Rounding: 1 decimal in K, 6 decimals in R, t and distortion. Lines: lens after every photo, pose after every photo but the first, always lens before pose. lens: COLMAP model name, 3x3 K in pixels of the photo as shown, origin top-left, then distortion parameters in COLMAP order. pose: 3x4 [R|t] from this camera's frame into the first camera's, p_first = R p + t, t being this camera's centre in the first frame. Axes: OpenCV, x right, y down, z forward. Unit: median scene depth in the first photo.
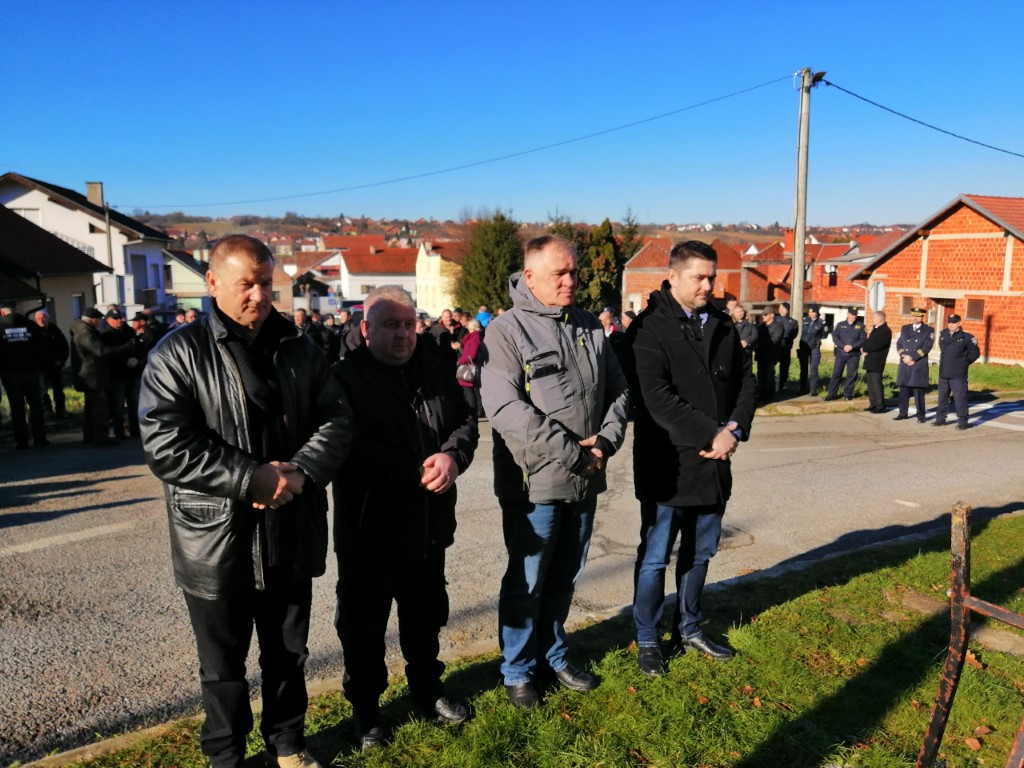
lens RADIAL K [[801.6, 0, 512.0], [0, 801.6, 384.0], [0, 0, 1]] dist [-0.021683, 0.048687]
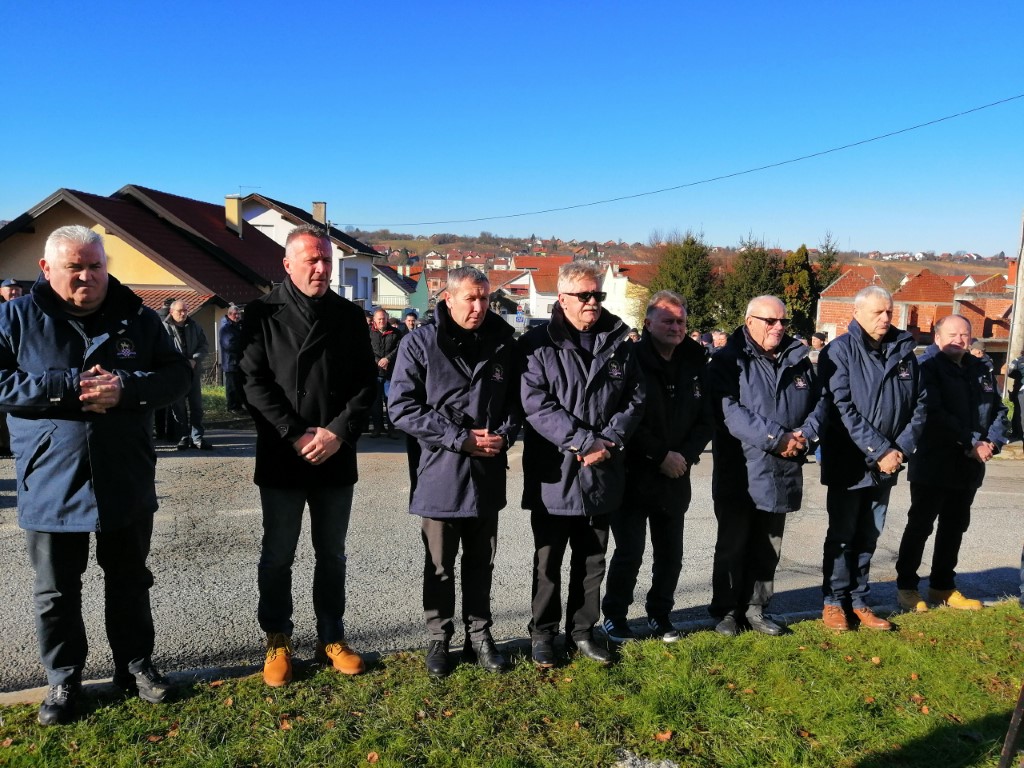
lens RADIAL K [[796.2, 0, 512.0], [0, 796.2, 384.0], [0, 0, 1]] dist [-0.013527, 0.049413]
pose [[0.973216, 0.060379, -0.221822, -0.000896], [-0.066031, 0.997653, -0.018145, 0.001800], [0.220206, 0.032306, 0.974918, -0.010077]]
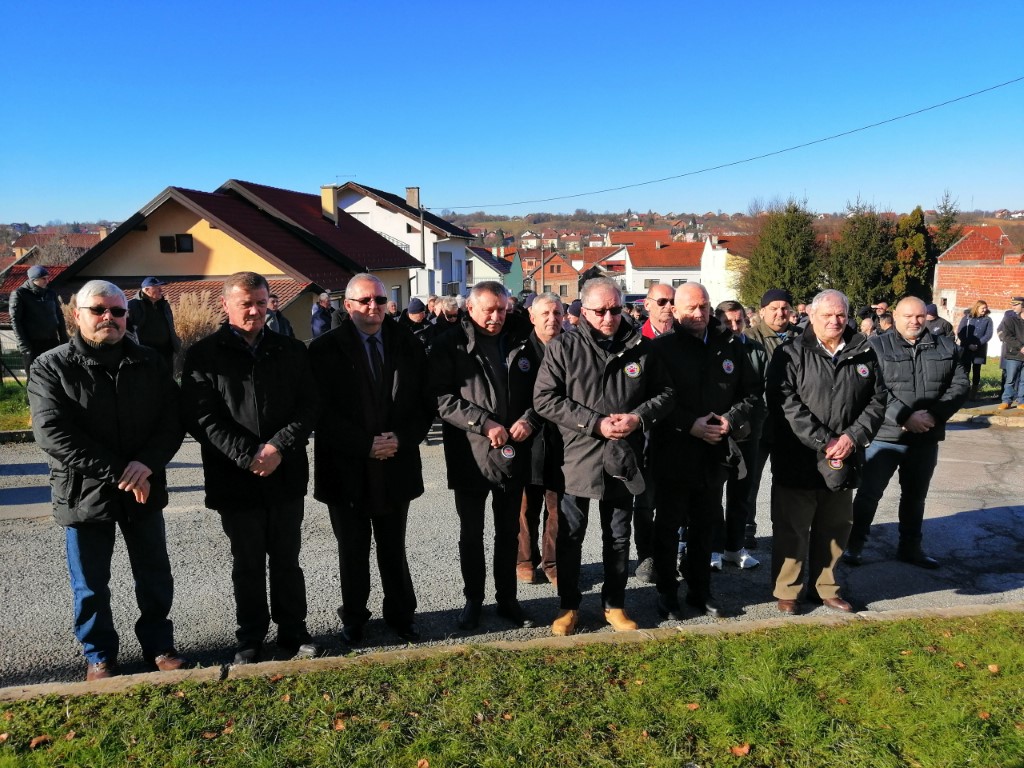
lens RADIAL K [[796.2, 0, 512.0], [0, 796.2, 384.0], [0, 0, 1]] dist [-0.013527, 0.049413]
pose [[0.939723, 0.046544, -0.338755, 0.001189], [-0.044102, 0.998916, 0.014907, 0.001097], [0.339081, 0.000932, 0.940757, -0.005115]]
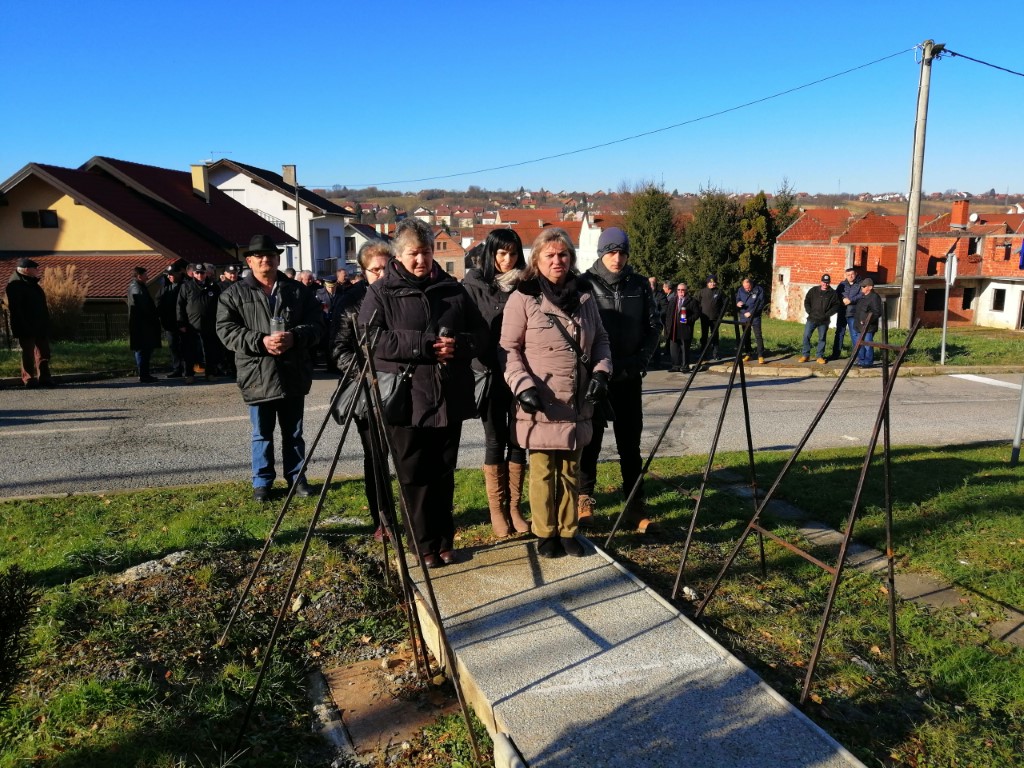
lens RADIAL K [[792.4, 0, 512.0], [0, 792.4, 384.0], [0, 0, 1]] dist [-0.006343, 0.036736]
pose [[0.976141, 0.039914, -0.213436, 0.038759], [-0.032327, 0.998719, 0.038918, 0.005926], [0.214716, -0.031090, 0.976182, -0.043181]]
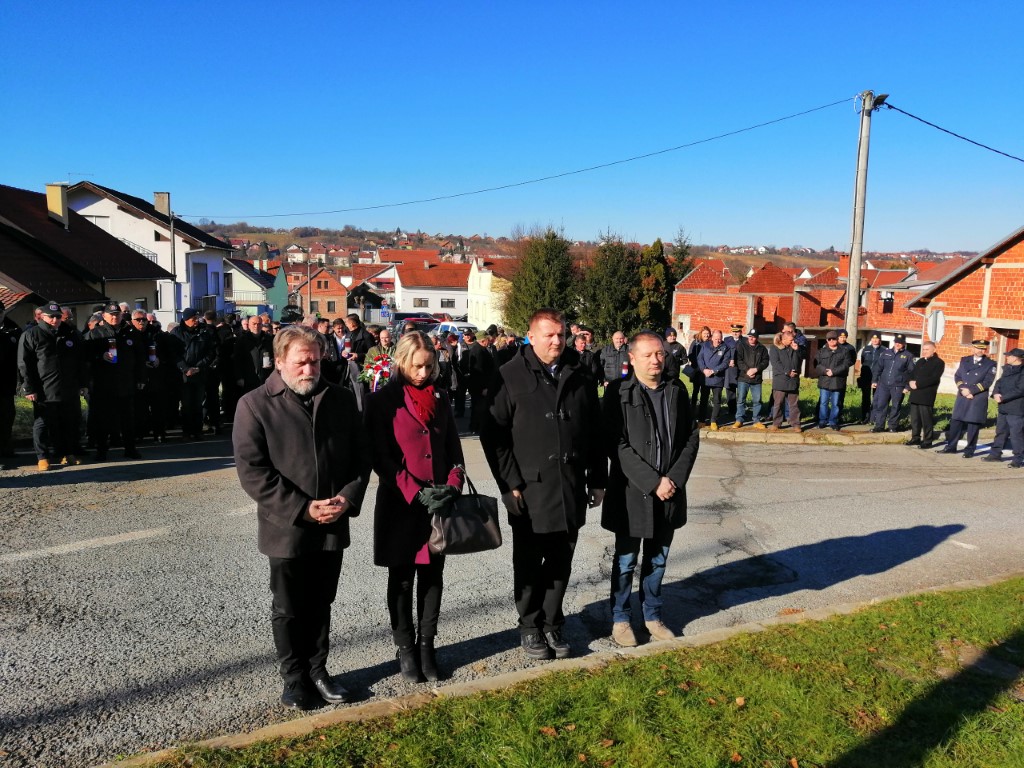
lens RADIAL K [[792.4, 0, 512.0], [0, 792.4, 384.0], [0, 0, 1]] dist [-0.006343, 0.036736]
pose [[0.997603, 0.034979, -0.059705, 0.001365], [-0.036125, 0.999181, -0.018224, -0.000765], [0.059019, 0.020337, 0.998050, 0.003709]]
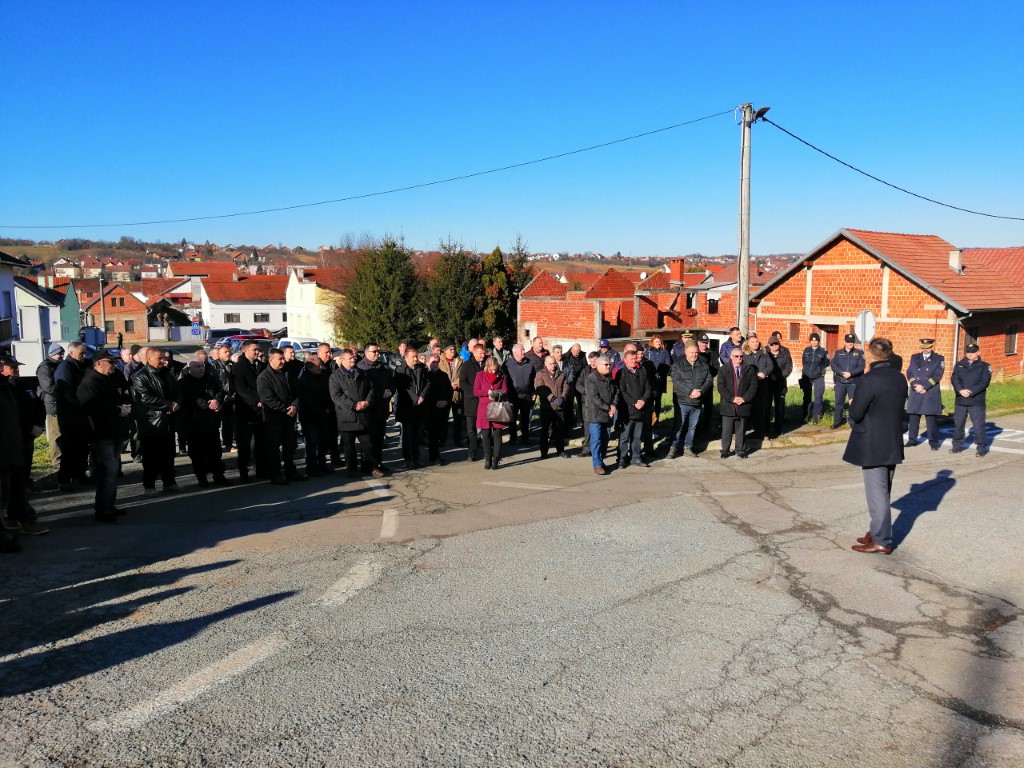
lens RADIAL K [[792.4, 0, 512.0], [0, 792.4, 384.0], [0, 0, 1]] dist [-0.006343, 0.036736]
pose [[0.983093, -0.020191, 0.181992, -0.052956], [0.026117, 0.999202, -0.030223, -0.005151], [-0.181236, 0.034465, 0.982835, 0.028784]]
